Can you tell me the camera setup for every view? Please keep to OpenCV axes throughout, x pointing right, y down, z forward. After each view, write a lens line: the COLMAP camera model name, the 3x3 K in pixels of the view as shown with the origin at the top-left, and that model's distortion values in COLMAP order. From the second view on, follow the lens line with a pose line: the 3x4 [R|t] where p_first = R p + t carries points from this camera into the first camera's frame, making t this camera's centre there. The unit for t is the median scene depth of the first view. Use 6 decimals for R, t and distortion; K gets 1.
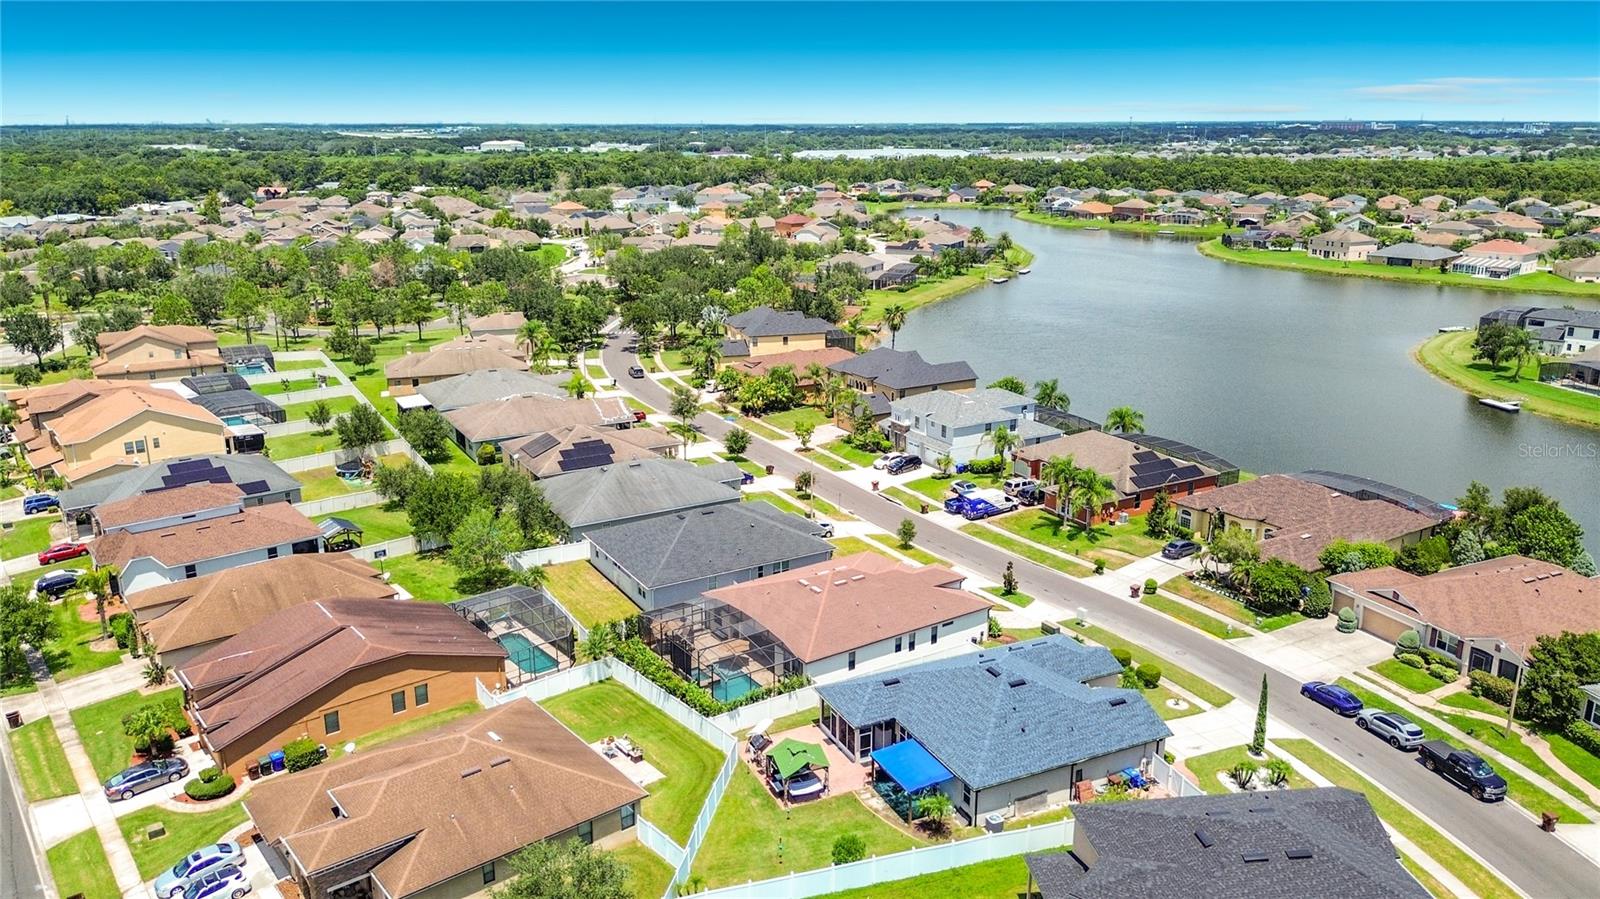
lens RADIAL K [[1163.1, 0, 794.3], [0, 1163.1, 450.0], [0, 0, 1]] dist [0.056914, -0.083039]
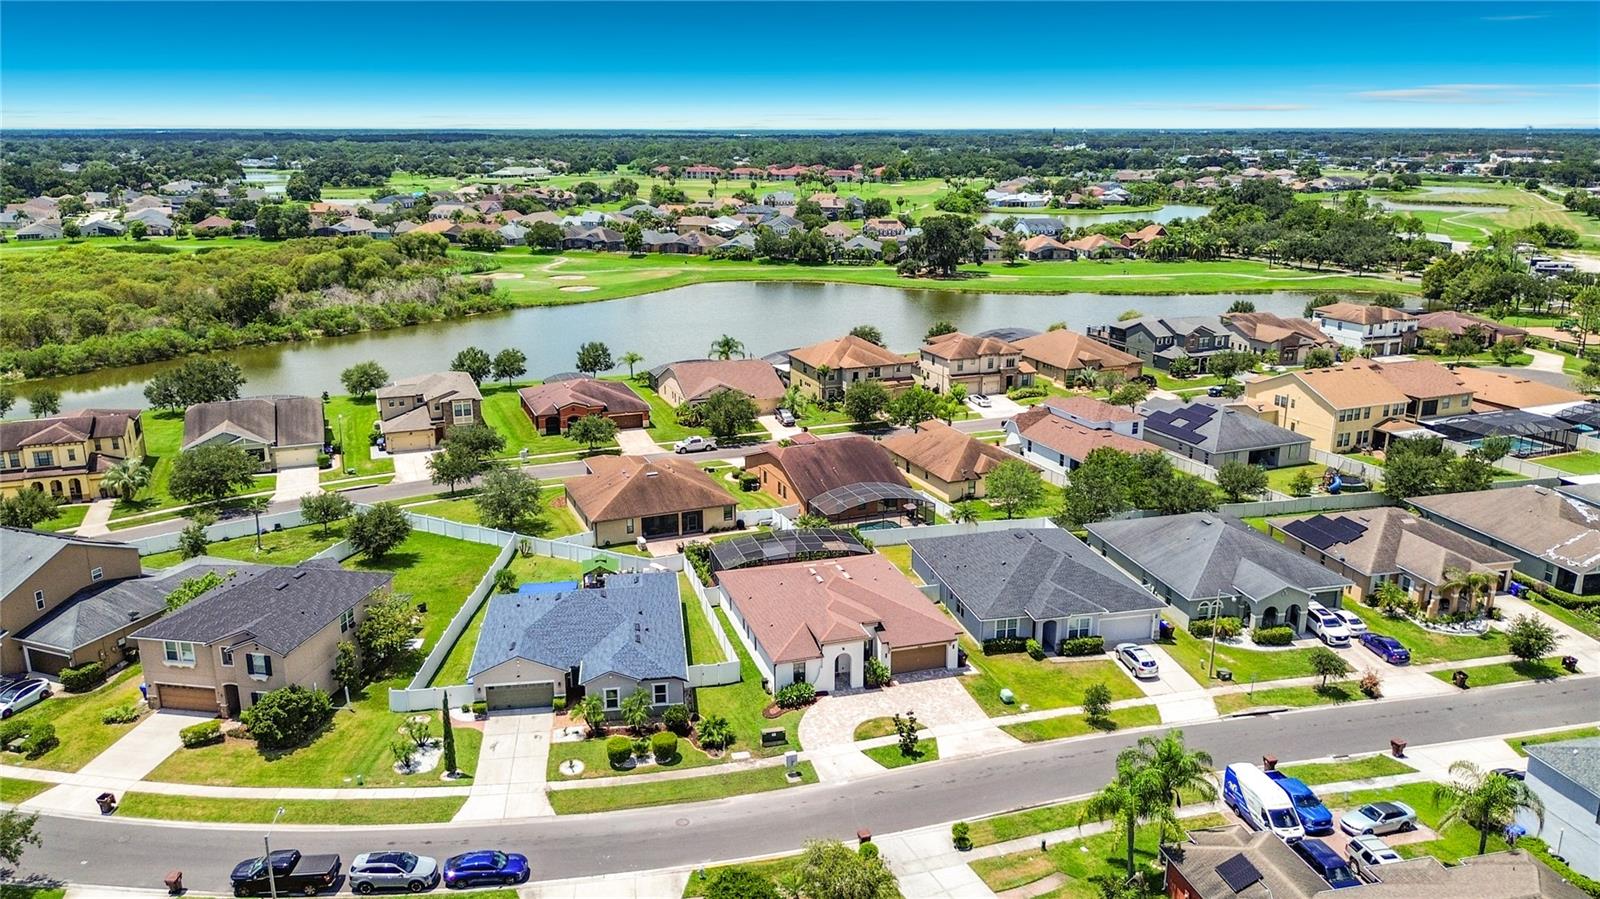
lens RADIAL K [[1154.2, 0, 794.6], [0, 1154.2, 455.0], [0, 0, 1]] dist [0.060613, -0.094398]
pose [[-0.288762, 0.261752, -0.920925, 0.827551], [-0.258761, 0.904765, 0.338295, -0.278343], [0.921770, 0.335986, -0.193530, 0.996115]]
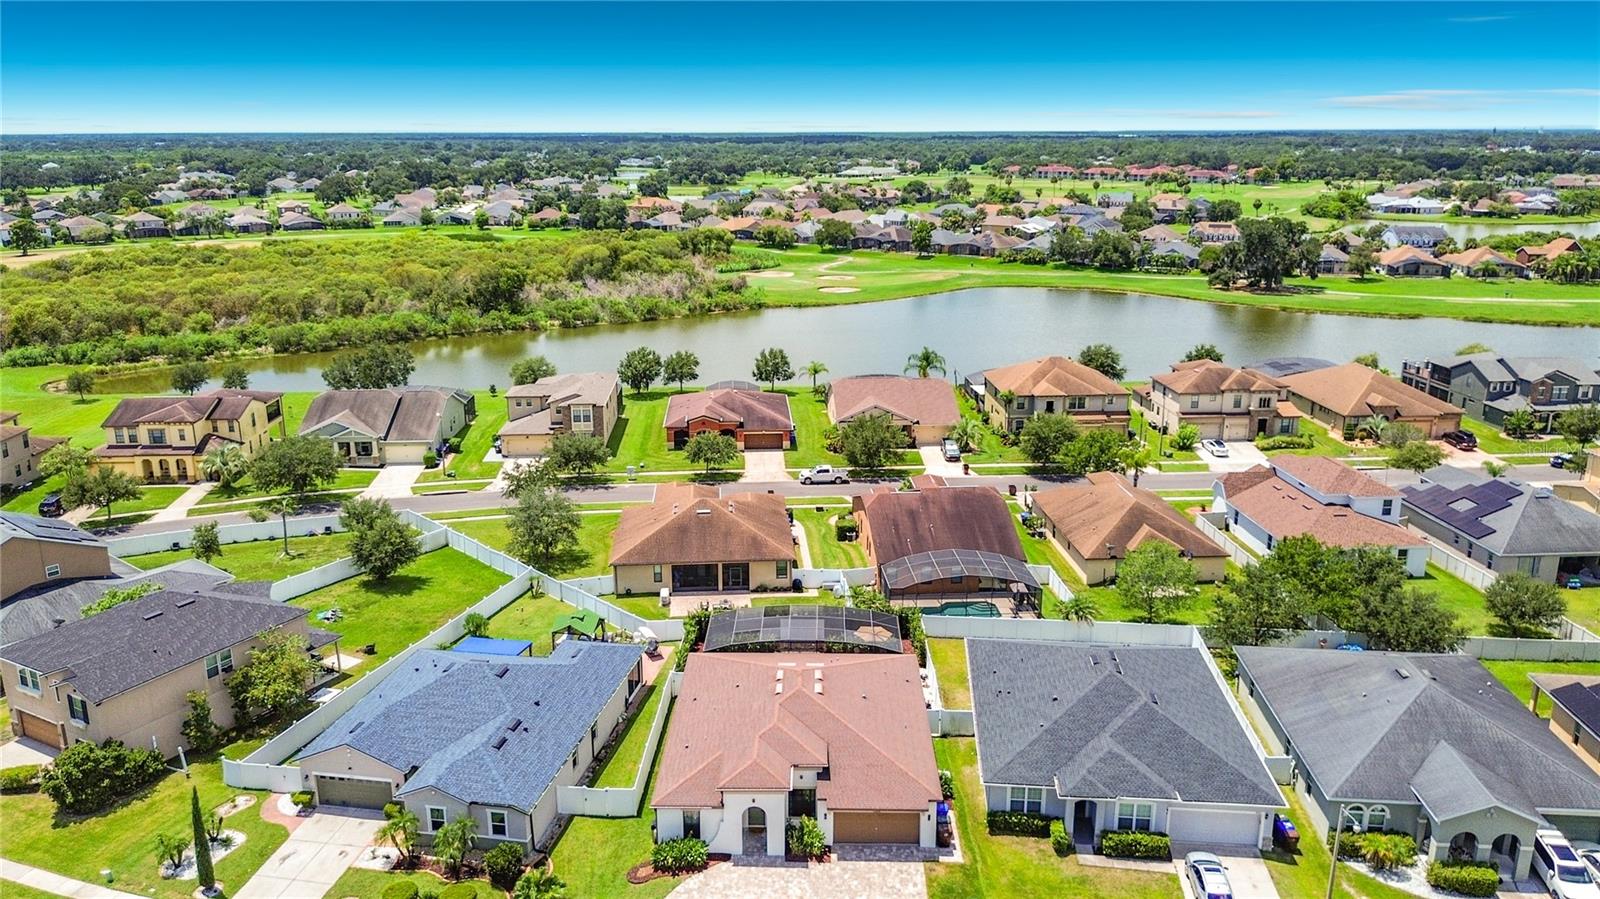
lens RADIAL K [[1160.3, 0, 794.1], [0, 1160.3, 448.8], [0, 0, 1]] dist [0.057465, -0.086070]
pose [[-0.574188, 0.218487, -0.789032, 0.524226], [-0.218392, 0.887942, 0.404801, -0.287398], [0.789059, 0.404750, -0.462130, 1.128720]]
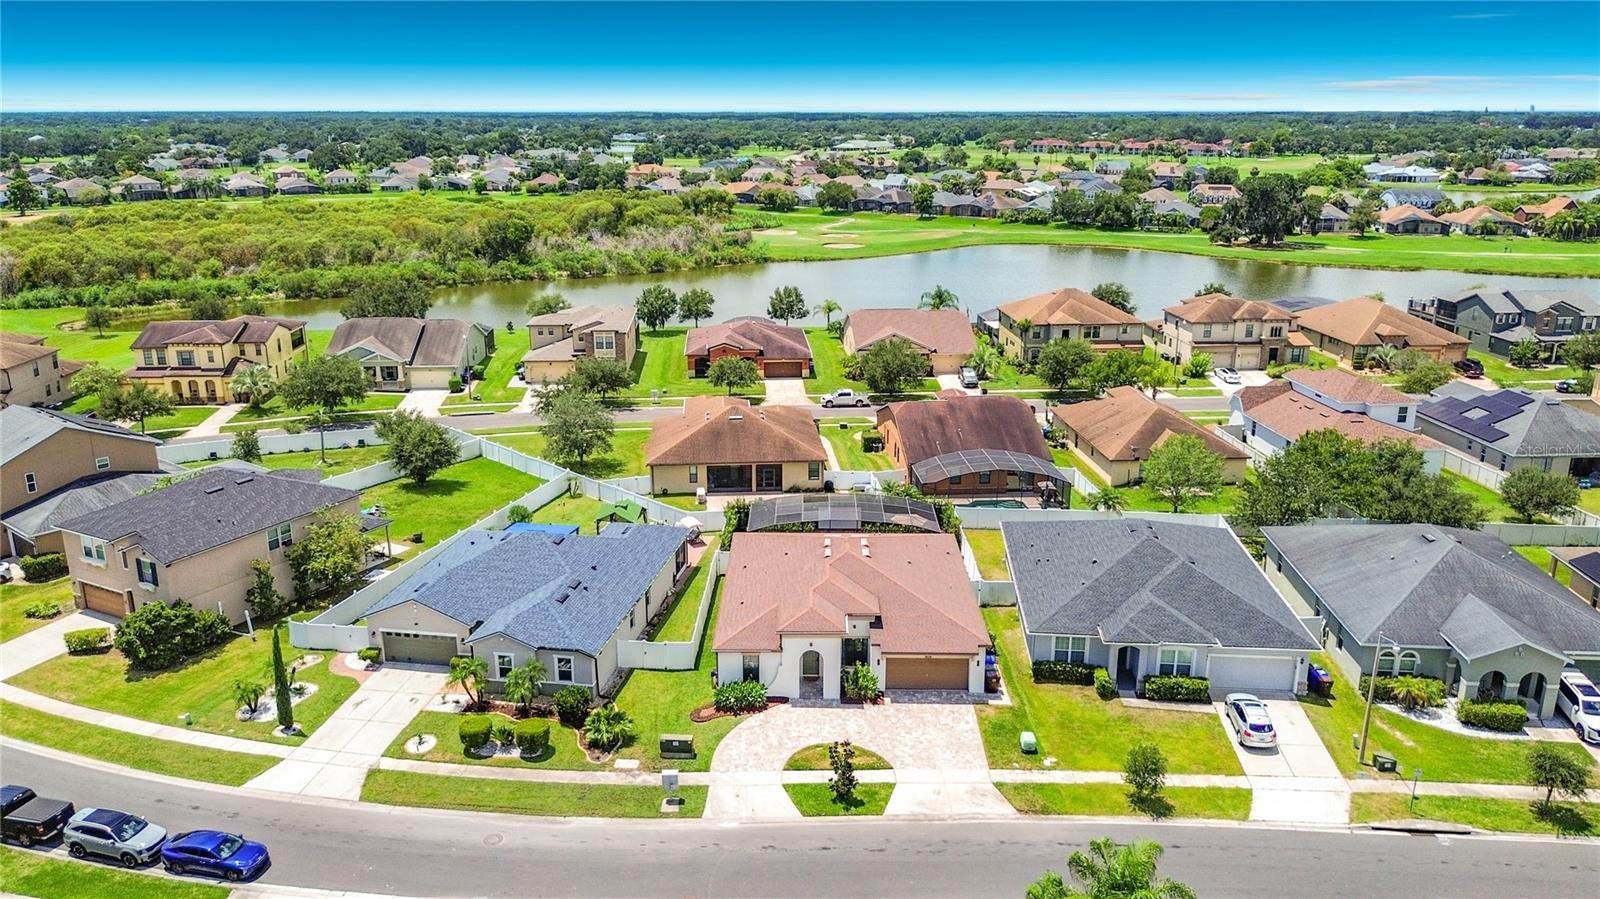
lens RADIAL K [[1163.1, 0, 794.3], [0, 1163.1, 450.0], [0, 0, 1]] dist [0.056914, -0.083039]
pose [[-0.567097, 0.230404, -0.790769, 0.575002], [-0.222102, 0.881736, 0.416188, -0.232052], [0.793141, 0.411650, -0.448856, 1.138071]]
